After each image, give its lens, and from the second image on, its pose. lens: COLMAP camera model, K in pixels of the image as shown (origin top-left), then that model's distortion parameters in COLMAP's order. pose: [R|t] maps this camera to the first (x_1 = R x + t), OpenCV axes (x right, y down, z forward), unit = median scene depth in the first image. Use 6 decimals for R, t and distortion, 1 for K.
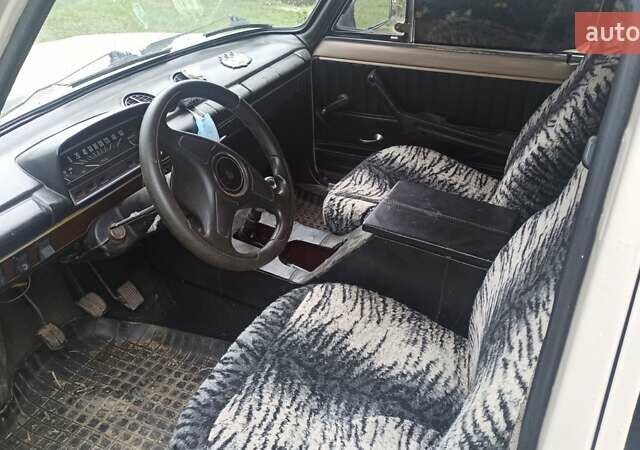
lens RADIAL K [[593.7, 0, 320.7], [0, 593.7, 227.1], [0, 0, 1]] dist [0.033273, 0.000000]
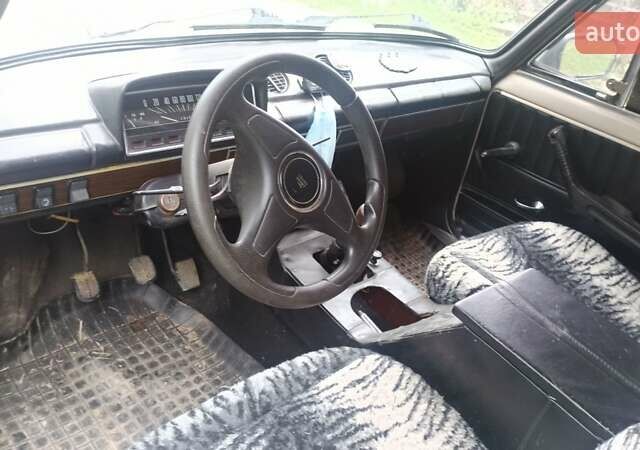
lens RADIAL K [[593.7, 0, 320.6], [0, 593.7, 222.6], [0, 0, 1]] dist [0.033273, 0.000000]
pose [[0.899983, 0.353345, -0.255298, 0.065192], [-0.362733, 0.931828, 0.010981, -0.043207], [0.241774, 0.082723, 0.966800, 0.200356]]
